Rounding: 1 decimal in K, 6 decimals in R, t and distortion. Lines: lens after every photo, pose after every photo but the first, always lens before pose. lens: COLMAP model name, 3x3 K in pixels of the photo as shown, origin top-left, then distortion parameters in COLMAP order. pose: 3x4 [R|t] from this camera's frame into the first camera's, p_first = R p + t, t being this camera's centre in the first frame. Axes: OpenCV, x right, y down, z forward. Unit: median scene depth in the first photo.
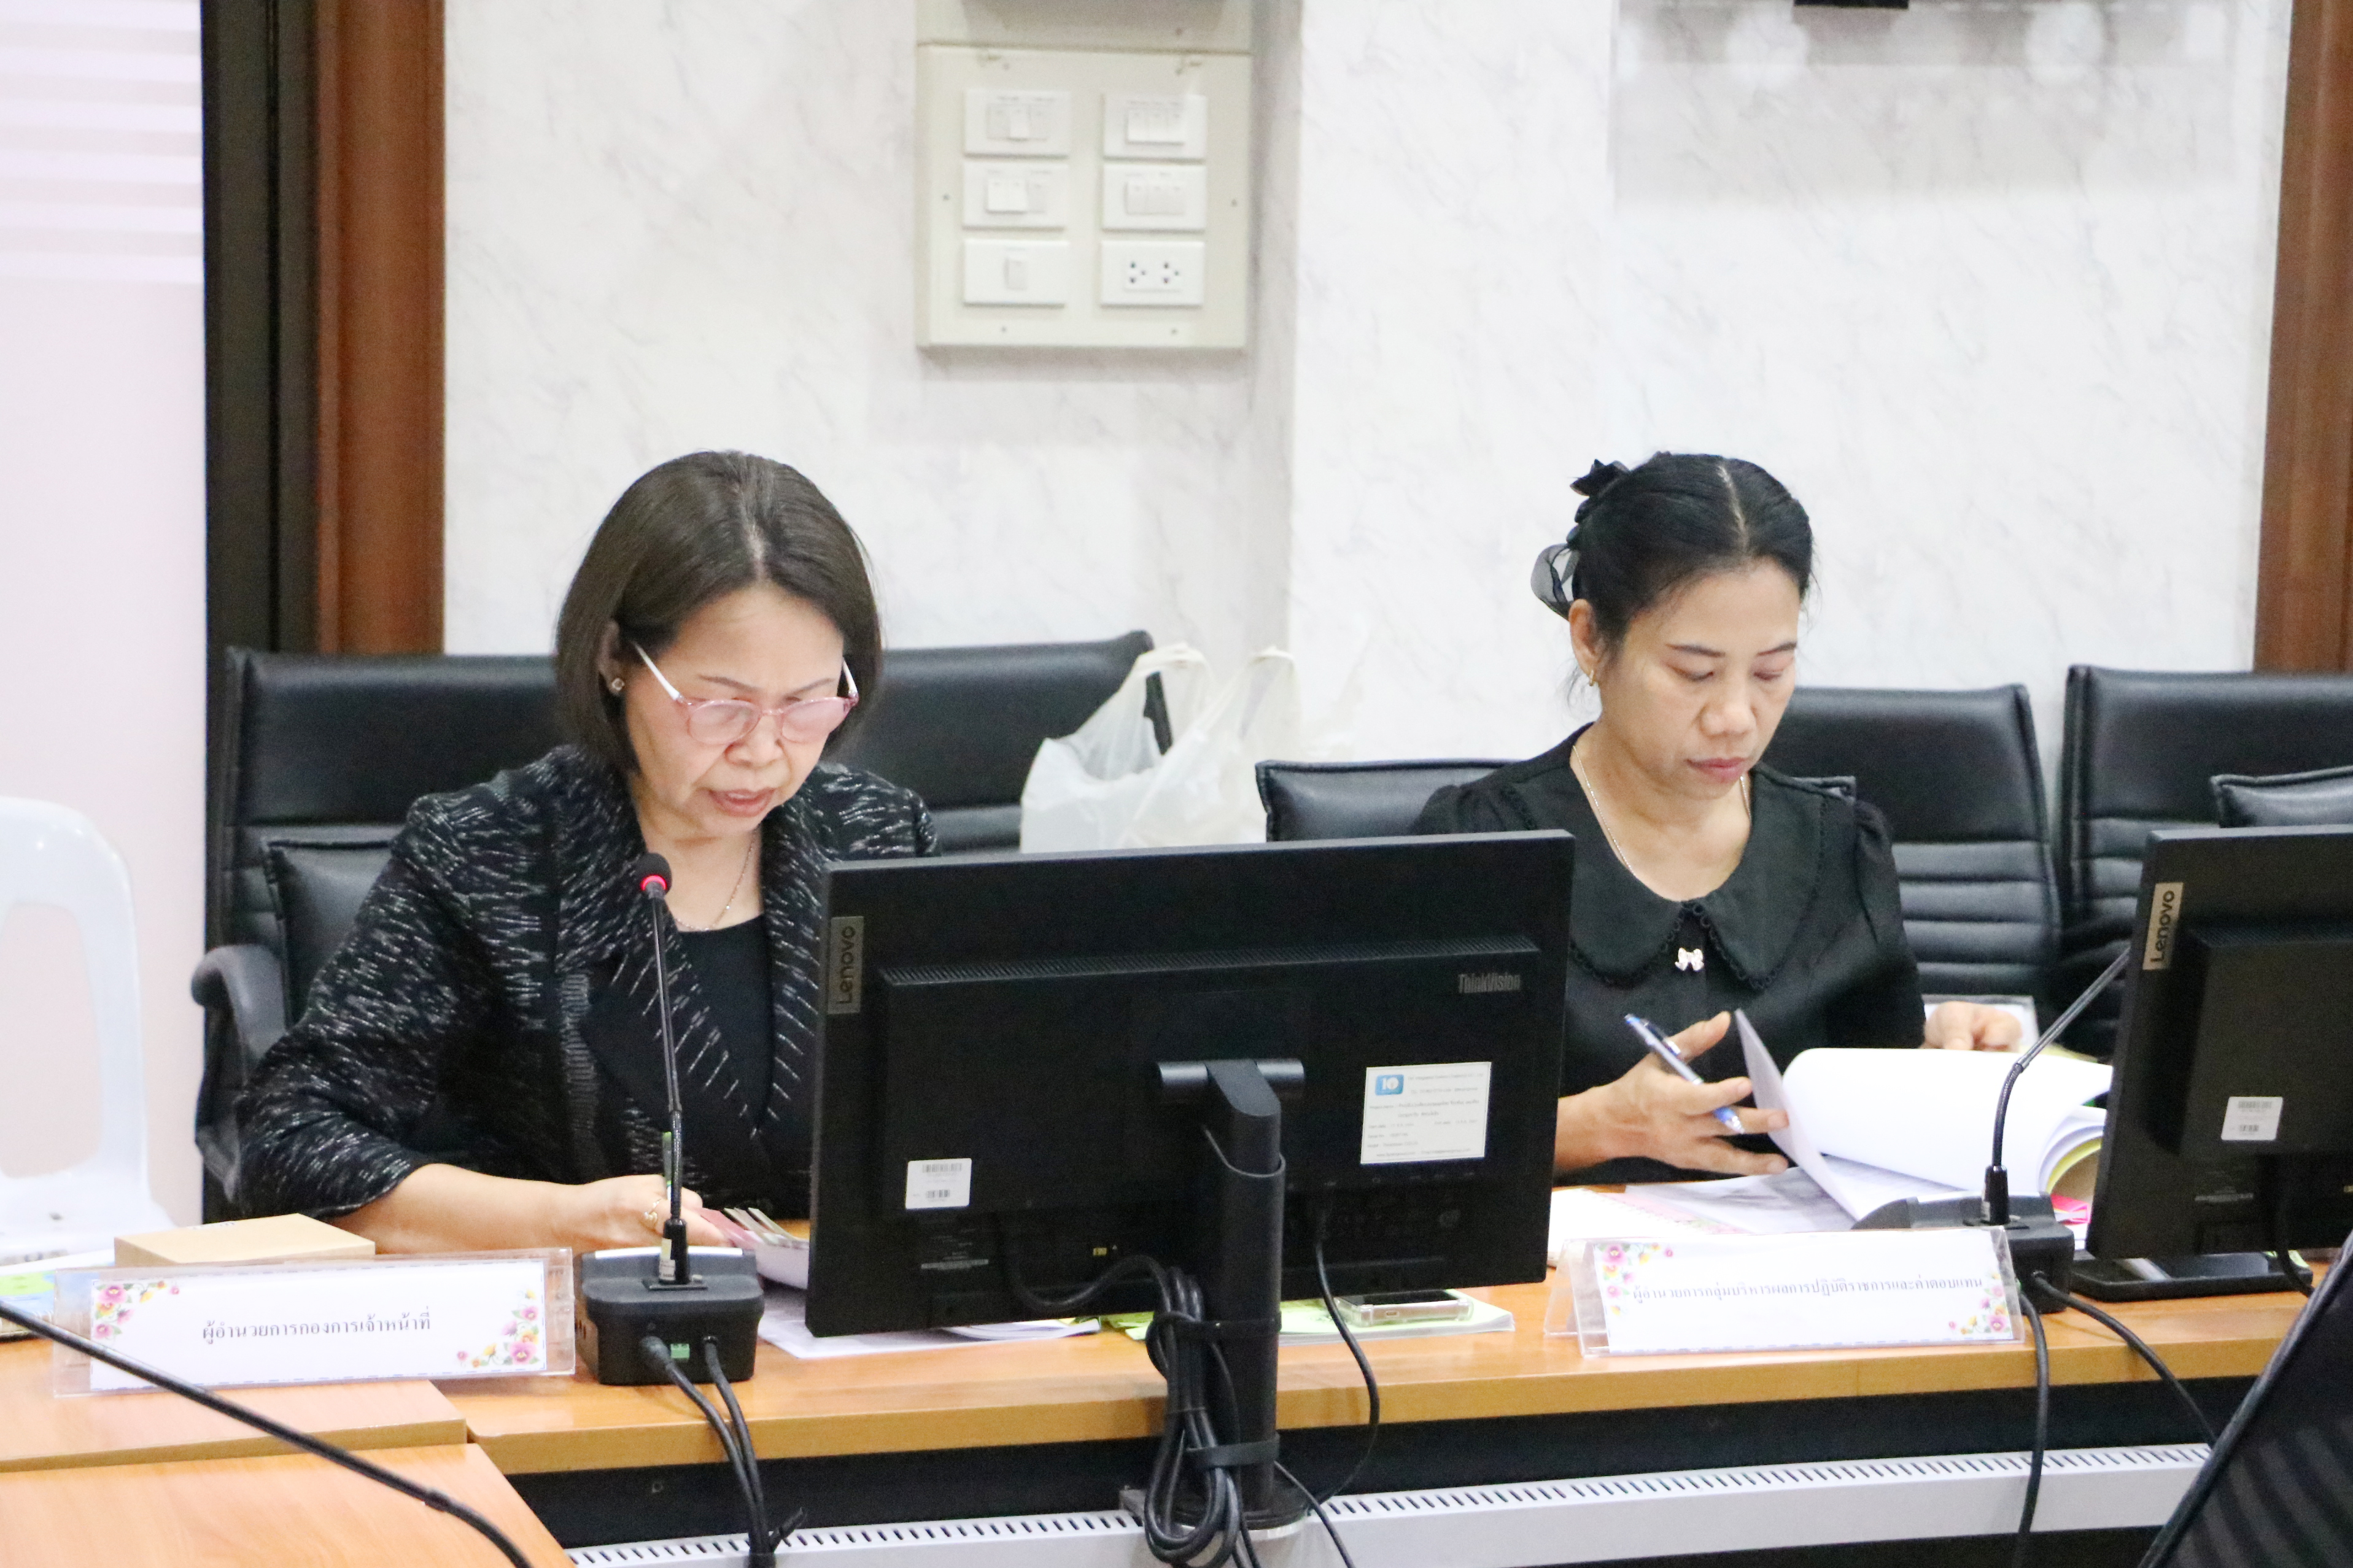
lens RADIAL K [[5352.2, 0, 1334.9], [0, 5352.2, 784.9], [0, 0, 1]] dist [0.289972, 0.136658]
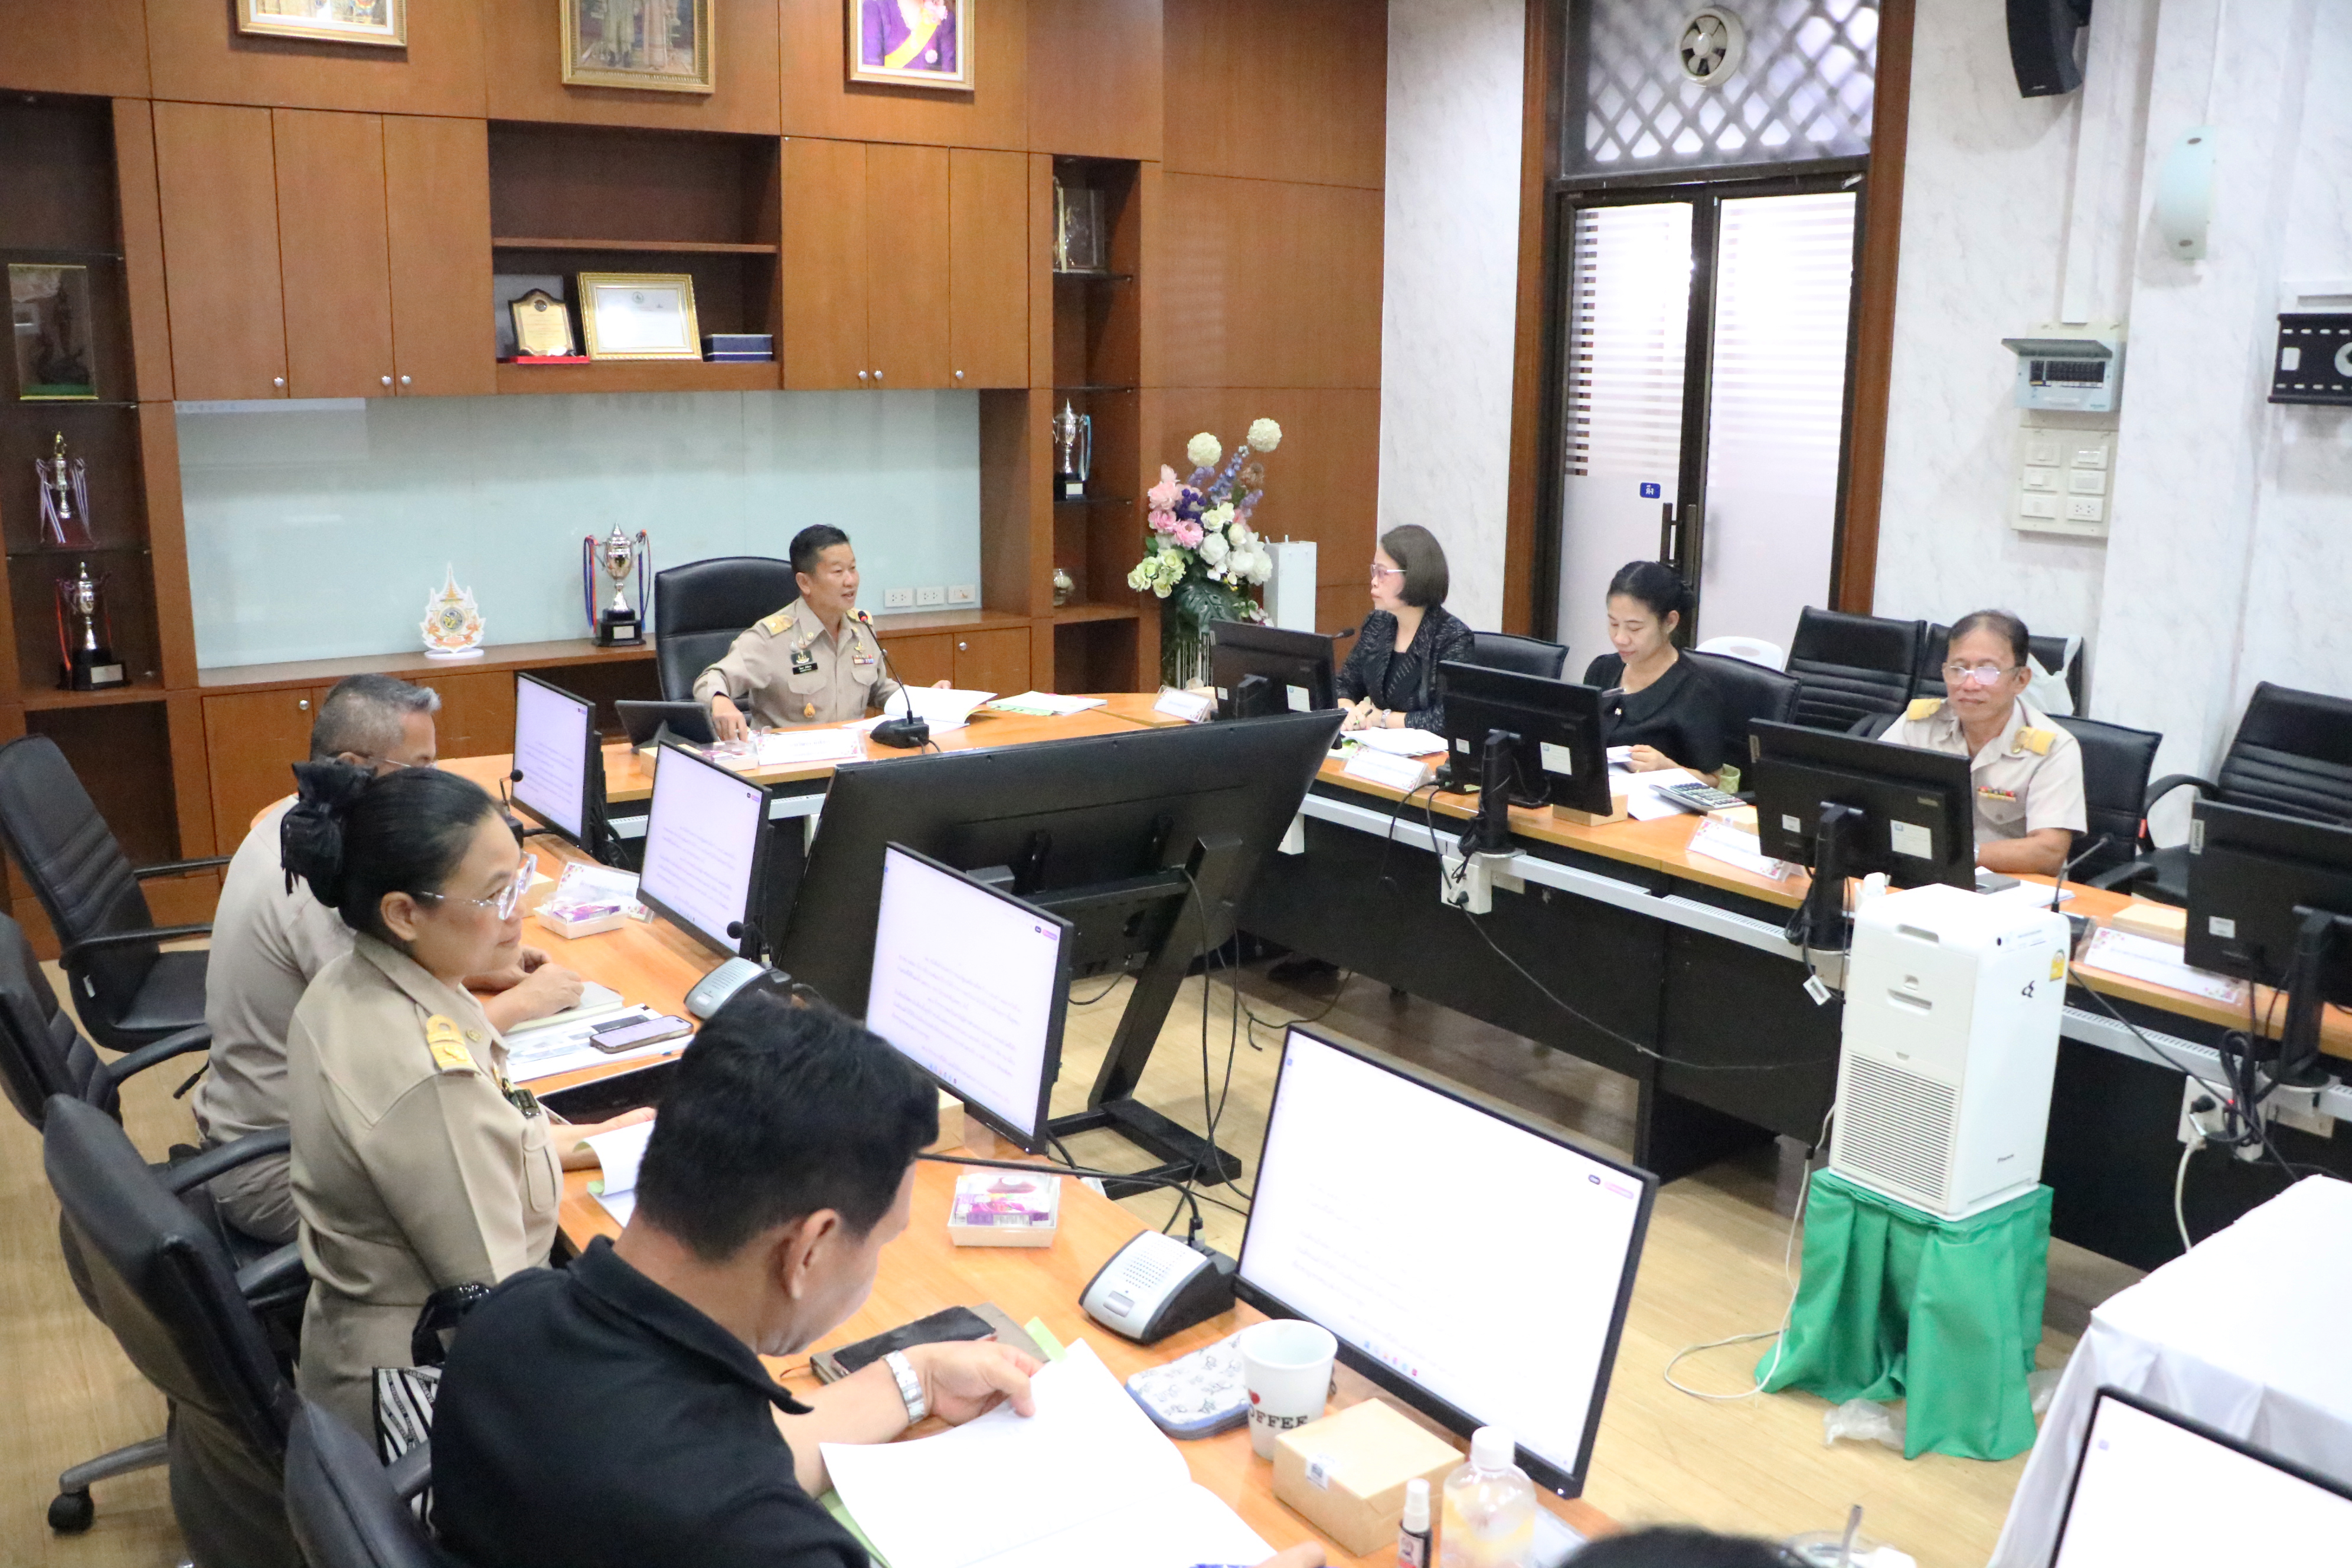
lens RADIAL K [[1969.6, 0, 1226.8], [0, 1969.6, 797.3], [0, 0, 1]] dist [-0.130808, 0.161864]
pose [[0.336201, 0.196004, -0.921168, 1.051296], [-0.100817, 0.979973, 0.171721, -0.104132], [0.936379, 0.035137, 0.349229, 0.329871]]
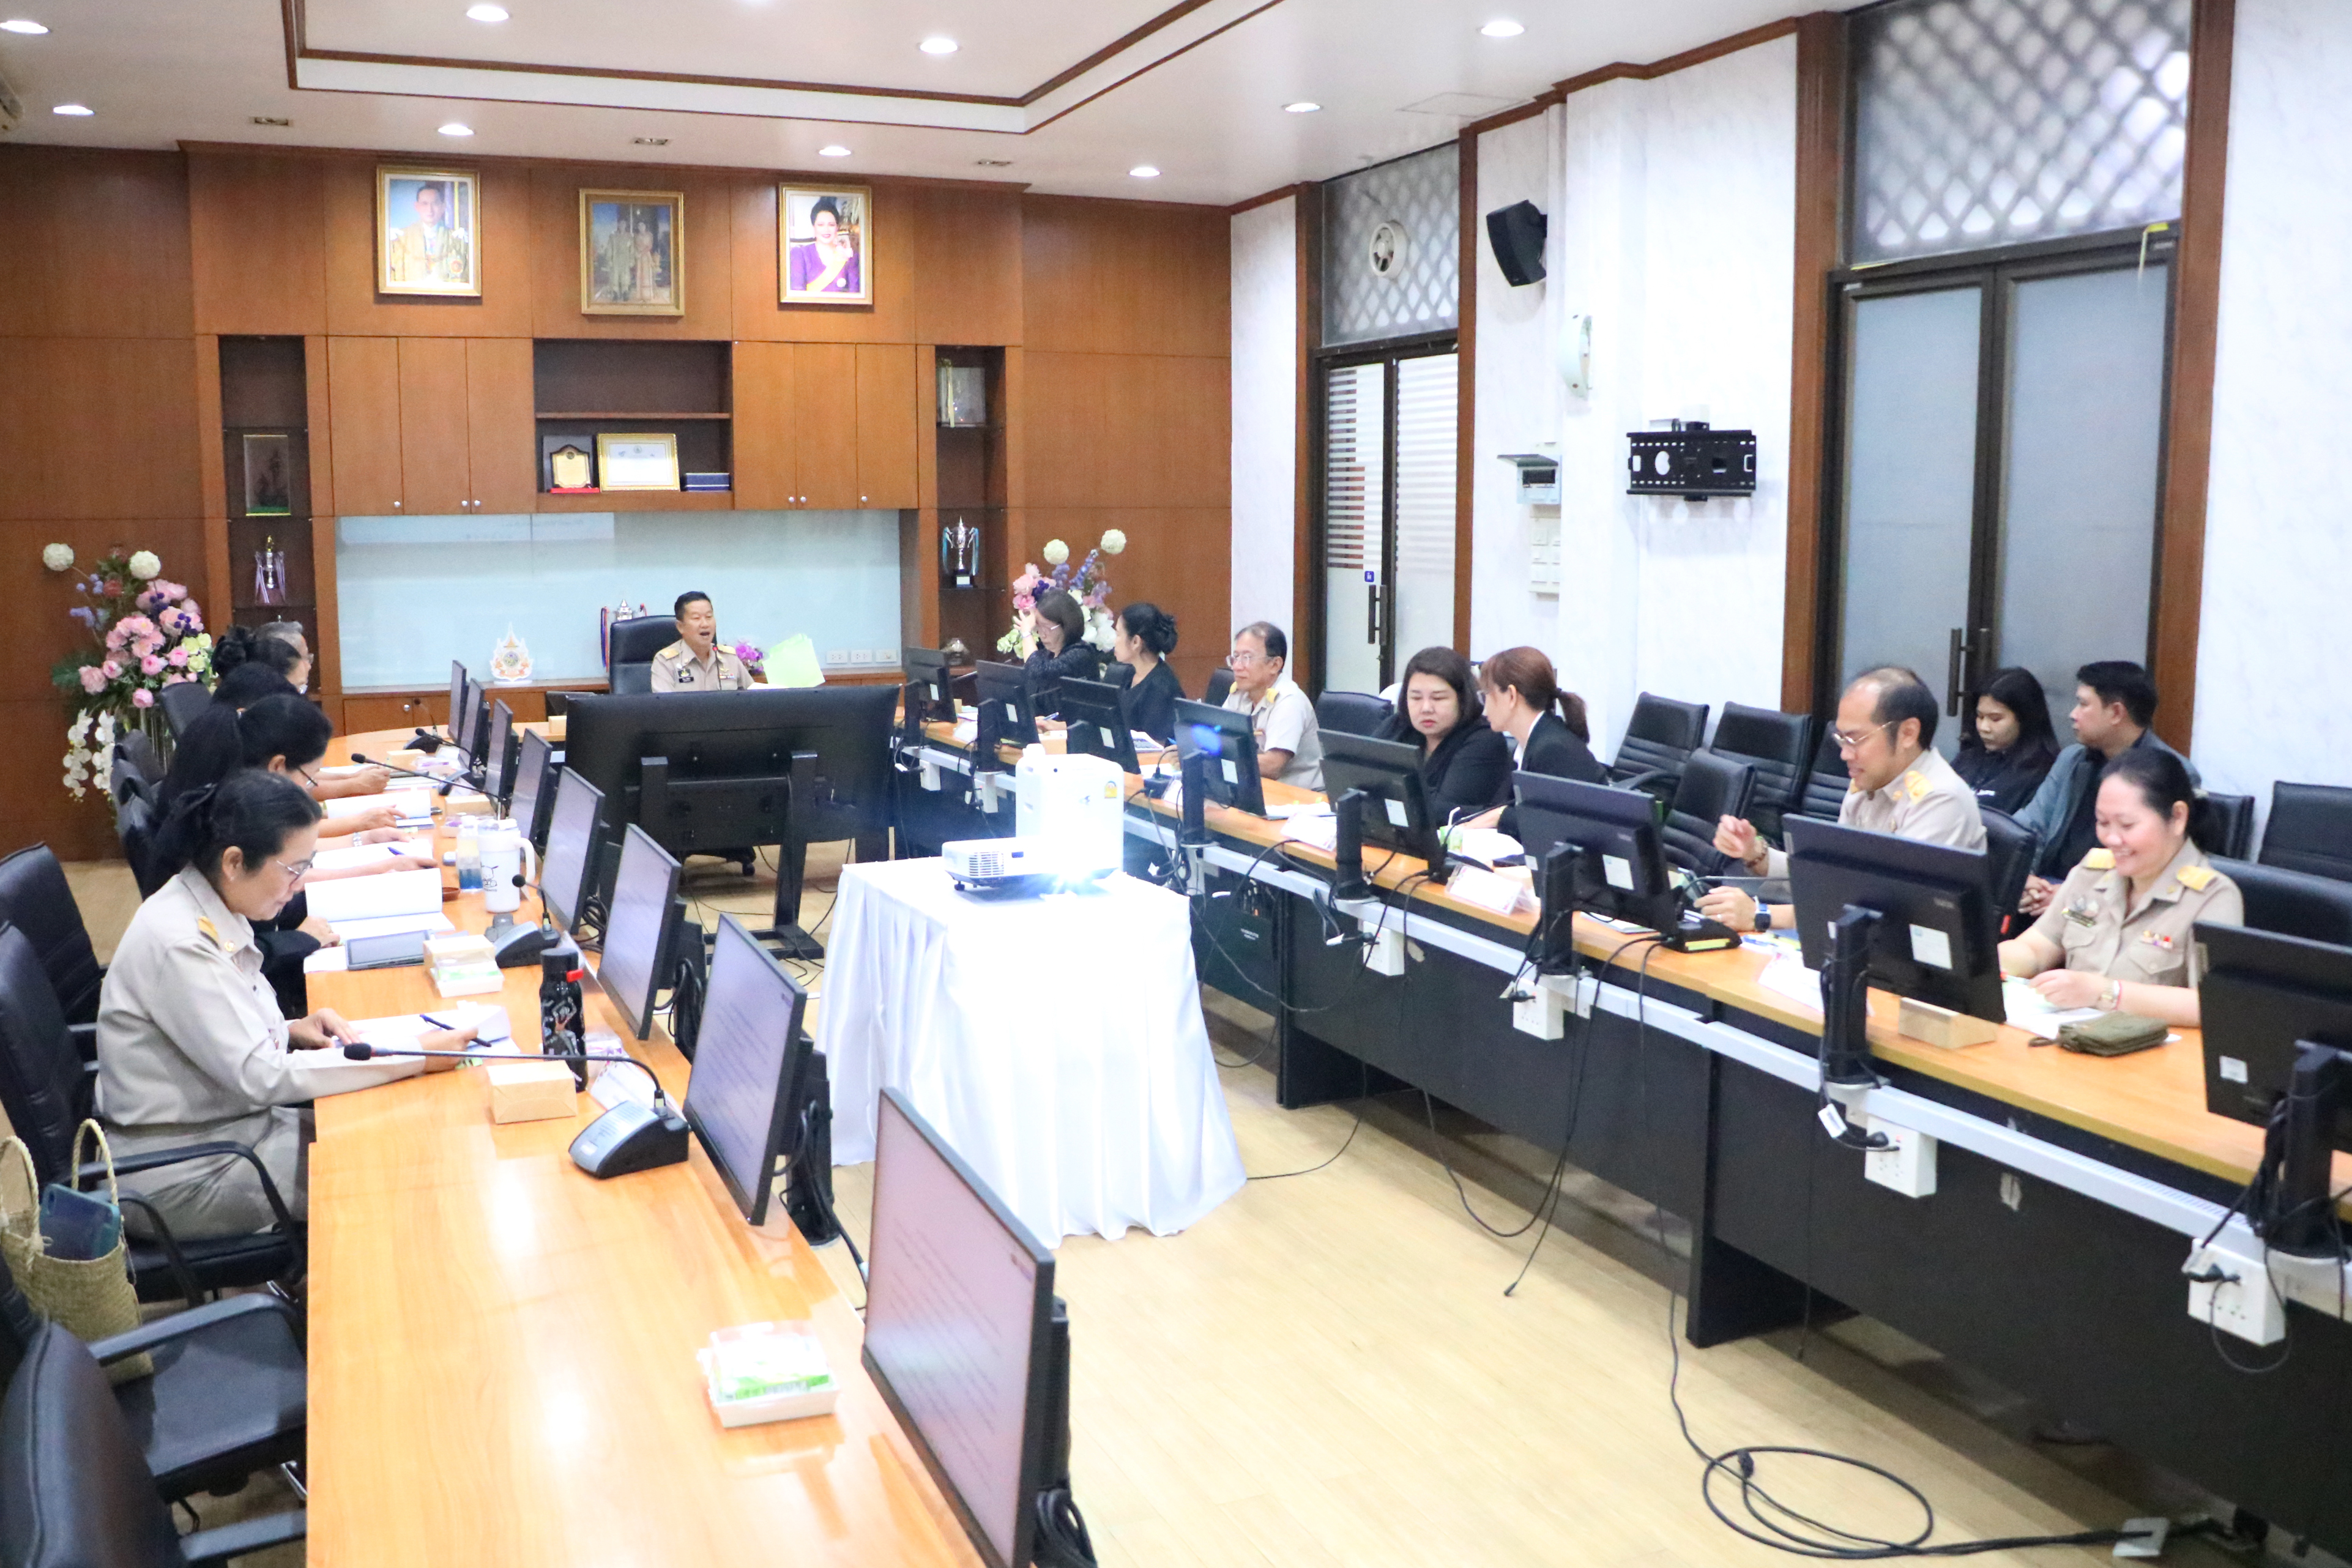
lens RADIAL K [[2072.6, 0, 1176.0], [0, 2072.6, 784.0], [0, 0, 1]] dist [-0.052073, 0.154243]
pose [[0.120473, 0.119165, -0.985538, 1.941215], [-0.093056, 0.989753, 0.108299, -0.112325], [0.988346, 0.078663, 0.130327, 0.749286]]
